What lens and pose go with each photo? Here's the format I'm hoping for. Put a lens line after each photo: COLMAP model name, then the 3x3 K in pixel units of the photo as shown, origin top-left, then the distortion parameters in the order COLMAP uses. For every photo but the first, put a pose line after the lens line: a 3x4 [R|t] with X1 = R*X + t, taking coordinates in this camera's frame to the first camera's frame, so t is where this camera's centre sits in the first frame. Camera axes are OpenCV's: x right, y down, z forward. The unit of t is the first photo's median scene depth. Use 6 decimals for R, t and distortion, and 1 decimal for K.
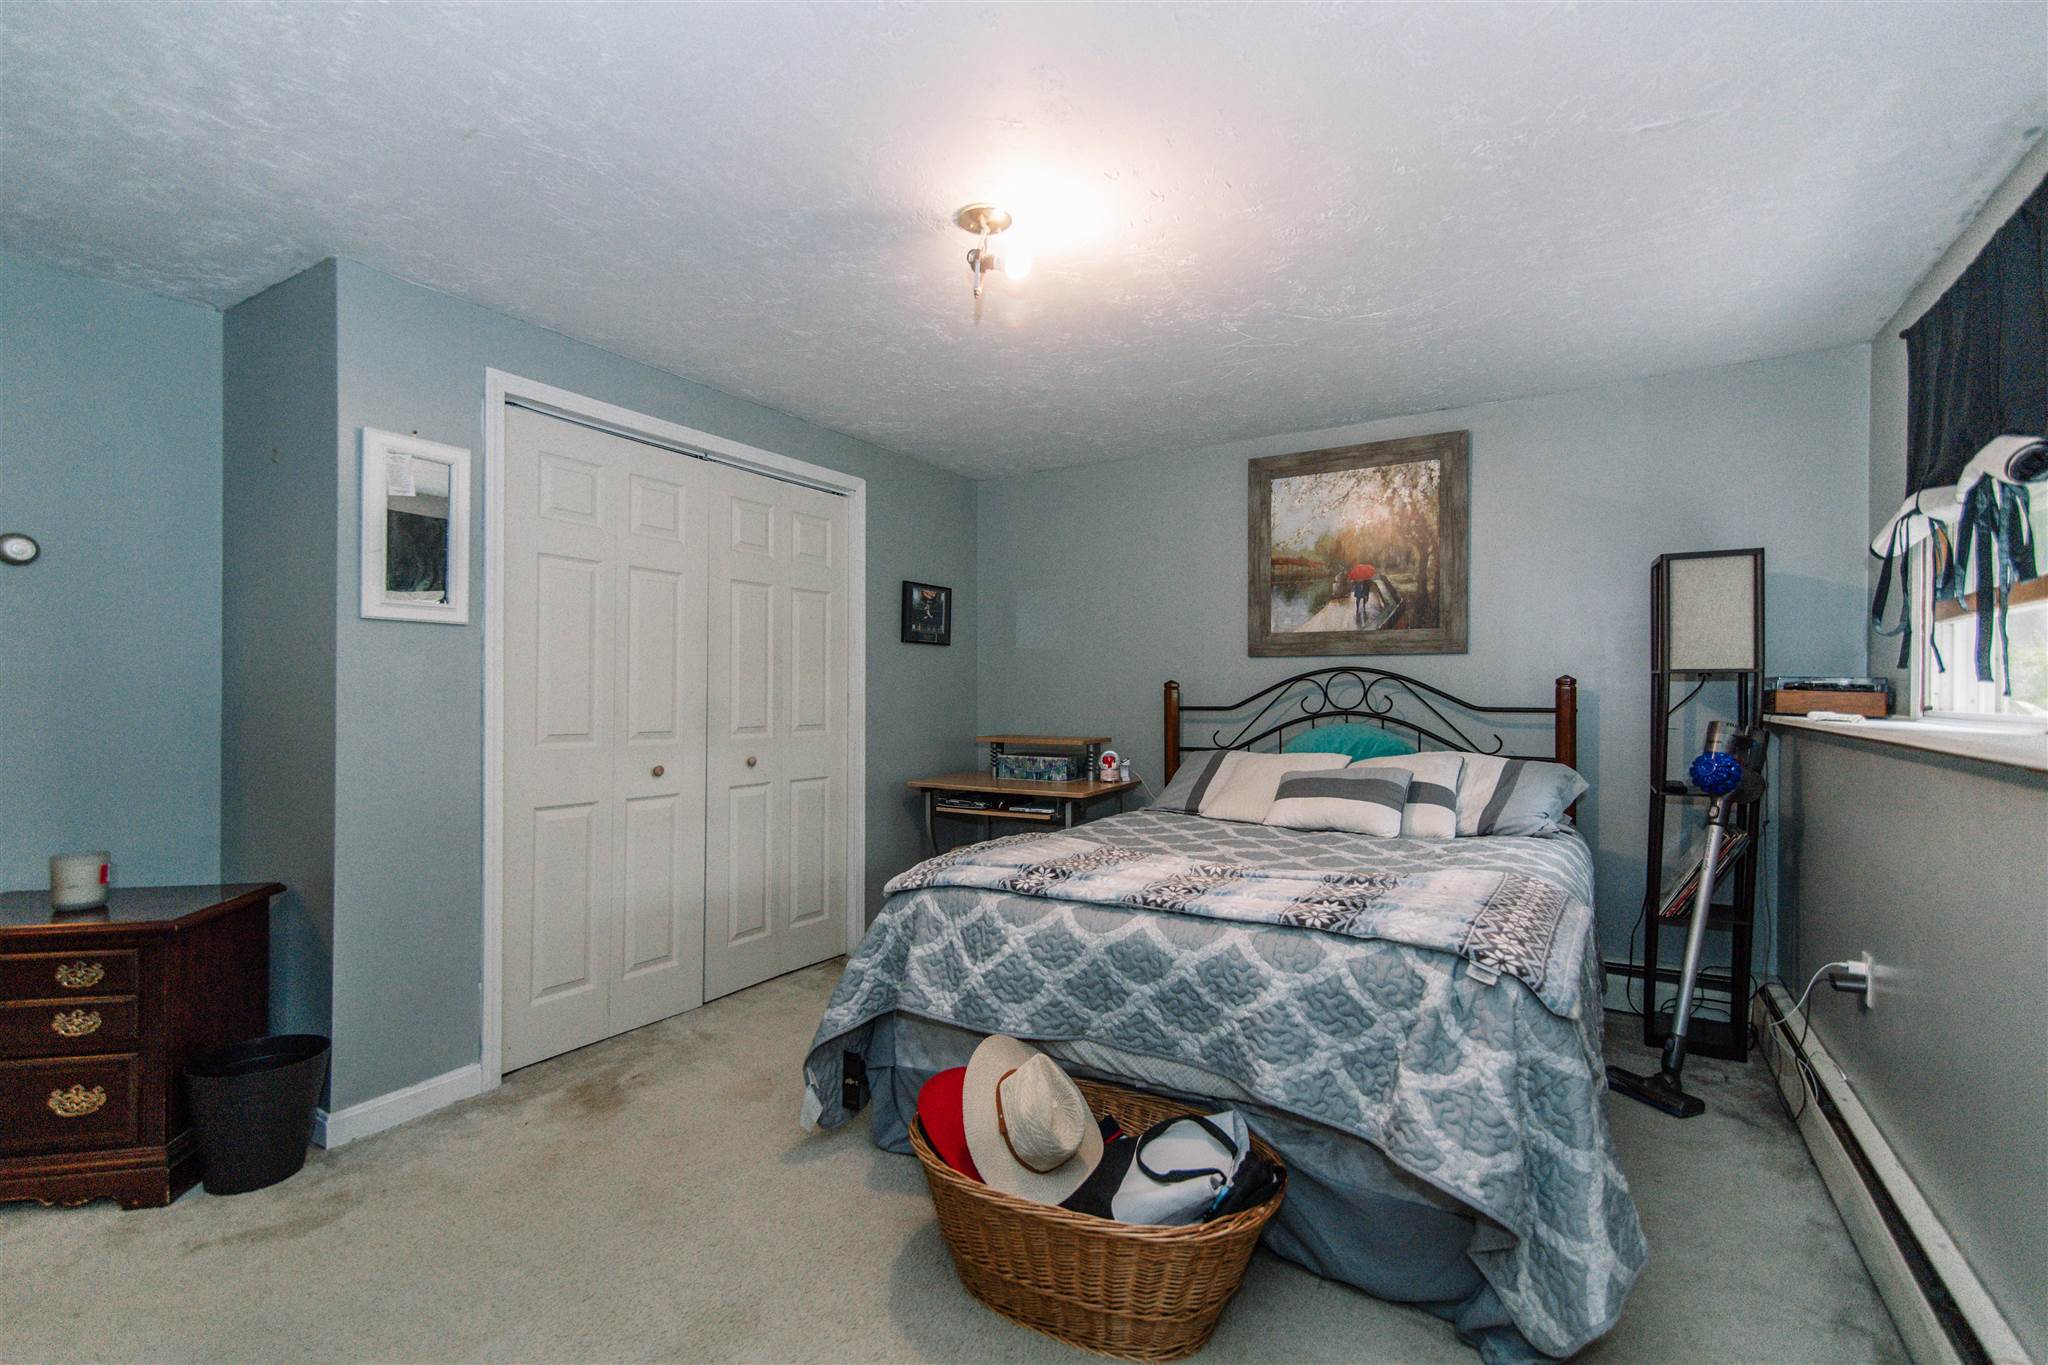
lens RADIAL K [[916.8, 0, 1022.1], [0, 916.8, 690.7], [0, 0, 1]] dist [0.014275, -0.001976]
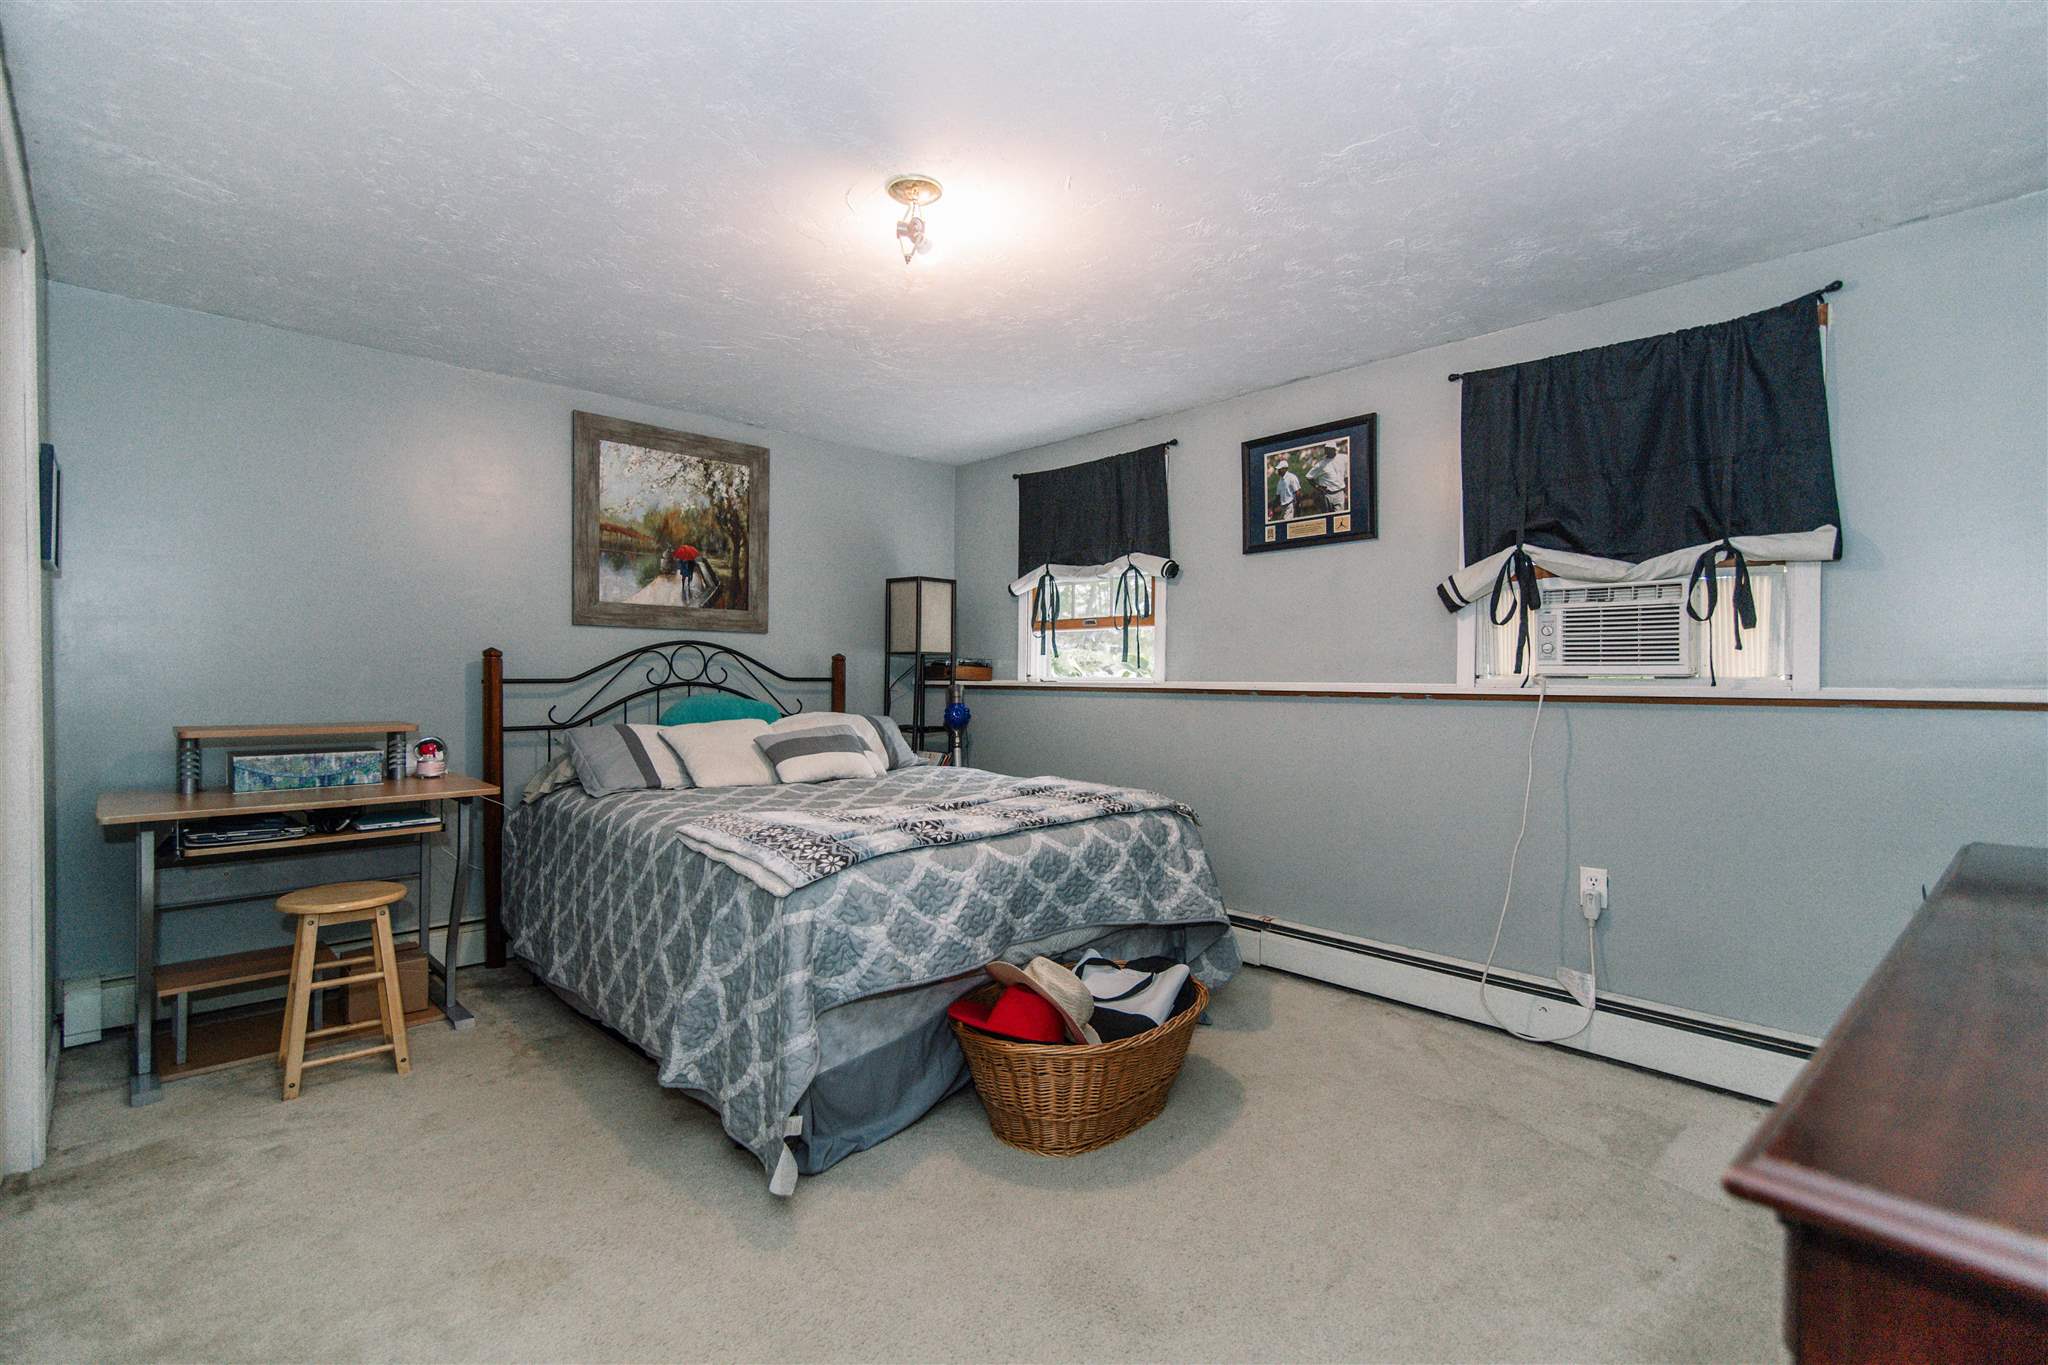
lens RADIAL K [[916.8, 0, 1017.4], [0, 916.8, 680.3], [0, 0, 1]] dist [0.014275, -0.001976]
pose [[0.249895, -0.003355, 0.968267, -0.576460], [-0.005322, 0.999974, 0.004838, 0.012638], [-0.968258, -0.006362, 0.249871, 0.363308]]
